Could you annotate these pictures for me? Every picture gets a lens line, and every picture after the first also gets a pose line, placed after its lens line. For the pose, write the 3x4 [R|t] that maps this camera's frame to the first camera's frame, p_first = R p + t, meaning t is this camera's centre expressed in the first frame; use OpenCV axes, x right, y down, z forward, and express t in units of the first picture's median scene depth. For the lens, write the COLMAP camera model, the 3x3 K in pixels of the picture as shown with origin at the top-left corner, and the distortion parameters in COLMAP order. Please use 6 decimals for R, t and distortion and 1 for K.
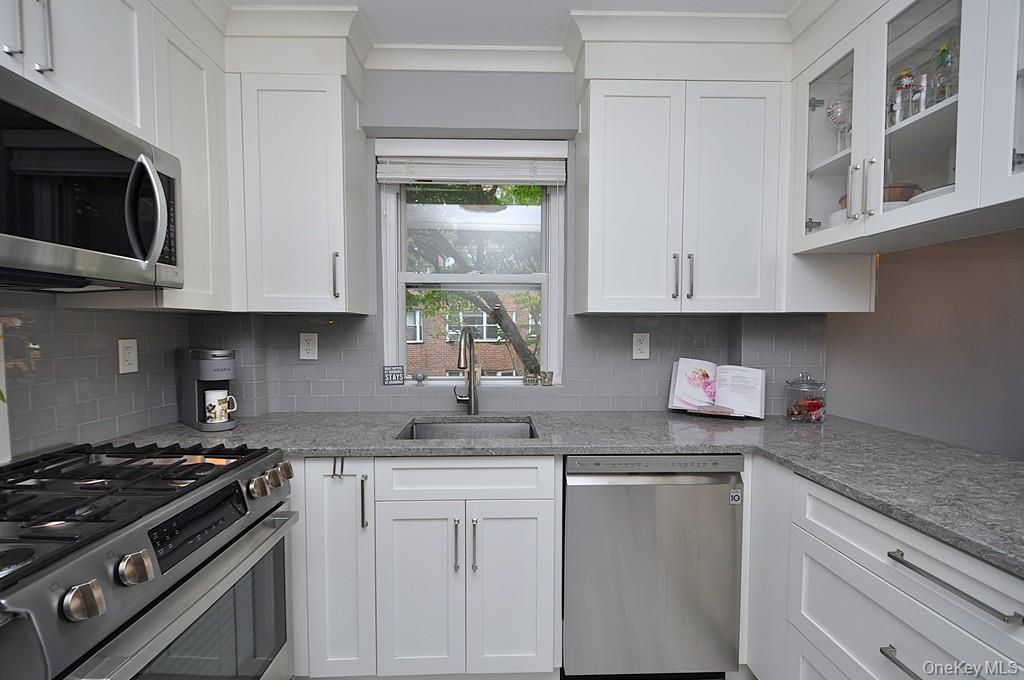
lens RADIAL K [[448.9, 0, 510.7], [0, 448.9, 350.3], [0, 0, 1]] dist [0.012687, -0.009539]
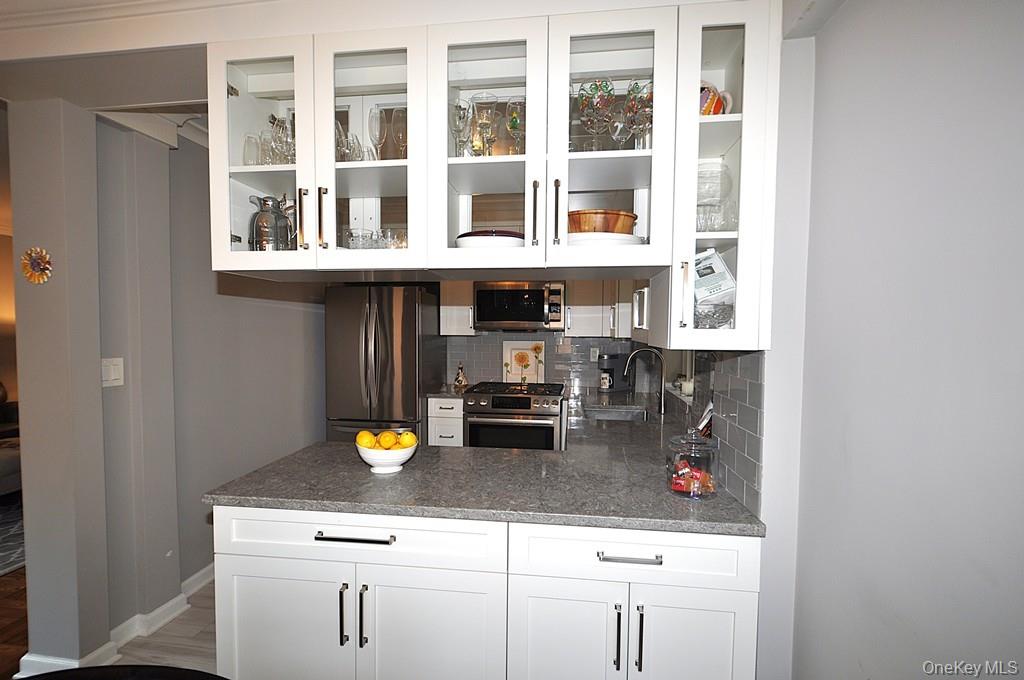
lens RADIAL K [[461.5, 0, 511.2], [0, 461.5, 354.7], [0, 0, 1]] dist [-0.000649, -0.000147]
pose [[-0.166787, 0.050630, -0.984692, 1.591992], [-0.053418, 0.996750, 0.060298, -0.108586], [0.984545, 0.062657, -0.163541, 0.915012]]
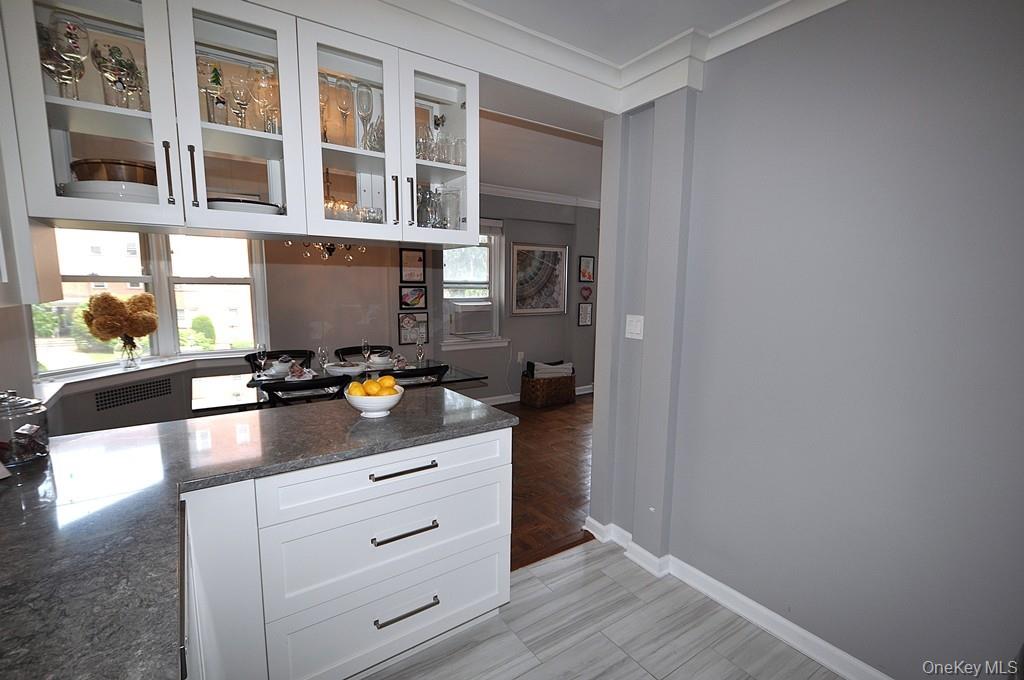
lens RADIAL K [[472.9, 0, 516.2], [0, 472.9, 351.1], [0, 0, 1]] dist [0.003463, -0.010265]
pose [[-0.540459, -0.124043, 0.832176, -0.368360], [0.027735, 0.985909, 0.164970, -0.115494], [-0.840913, 0.112240, -0.529403, 0.807804]]
